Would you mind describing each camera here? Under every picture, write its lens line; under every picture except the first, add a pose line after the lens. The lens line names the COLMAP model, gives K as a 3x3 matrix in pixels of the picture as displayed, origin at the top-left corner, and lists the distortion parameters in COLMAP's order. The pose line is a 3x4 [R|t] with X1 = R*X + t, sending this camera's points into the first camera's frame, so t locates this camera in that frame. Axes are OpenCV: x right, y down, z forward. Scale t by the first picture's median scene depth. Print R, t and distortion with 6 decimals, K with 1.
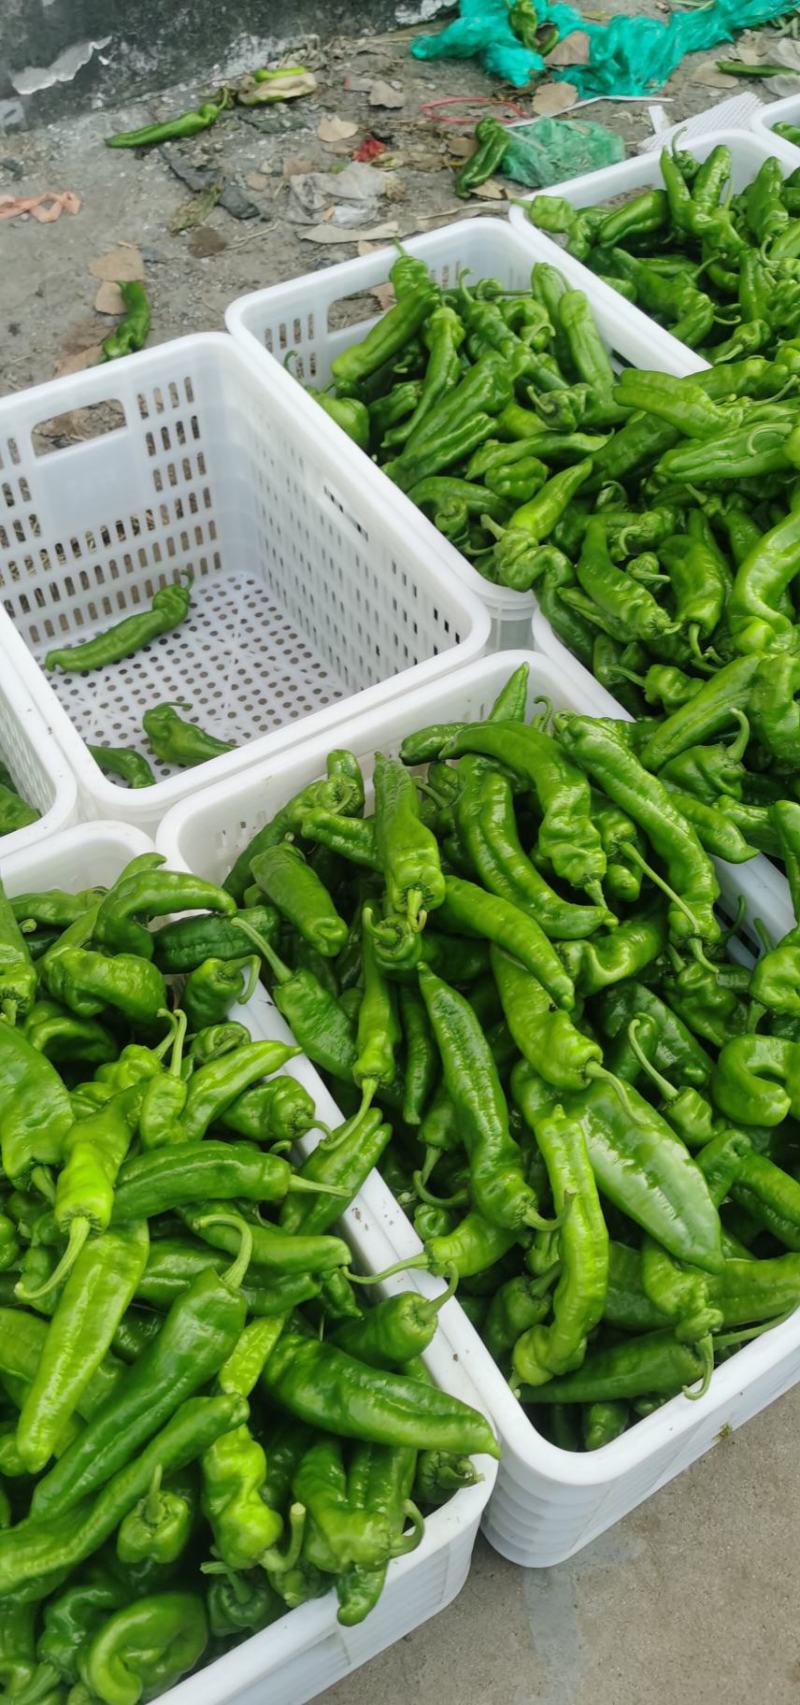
lens RADIAL K [[1240.8, 0, 406.4], [0, 1240.8, 855.7], [0, 0, 1]] dist [0.001972, -0.057576]
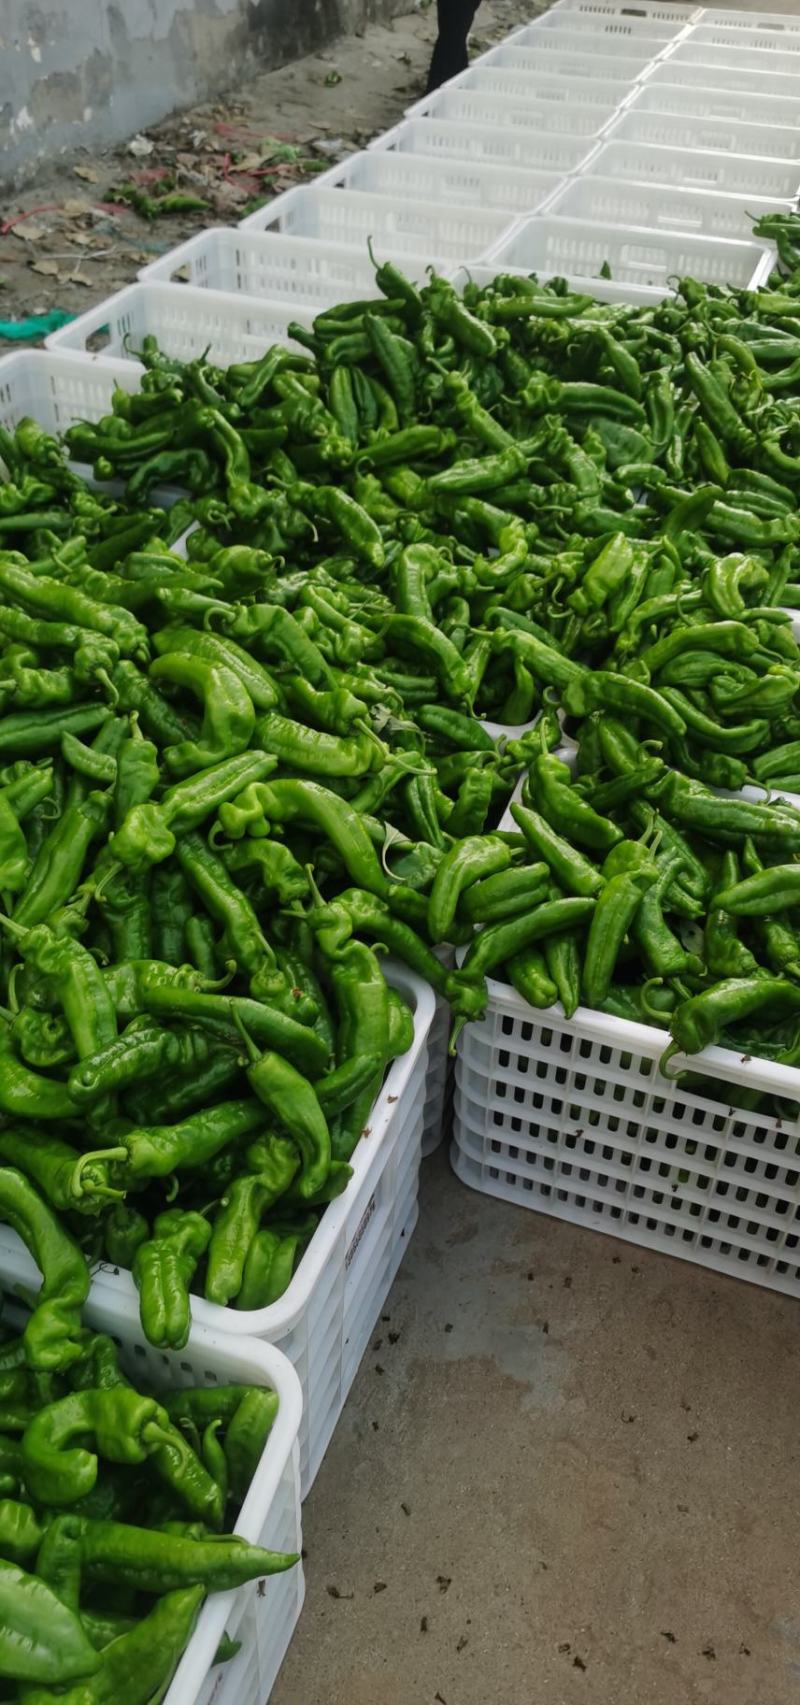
lens RADIAL K [[1240.8, 0, 408.5], [0, 1240.8, 872.2], [0, 0, 1]] dist [0.001972, -0.057576]
pose [[0.771686, -0.361960, 0.522959, 0.154619], [0.465541, 0.881696, -0.076702, -0.021945], [-0.433328, 0.302649, 0.848900, -0.088972]]
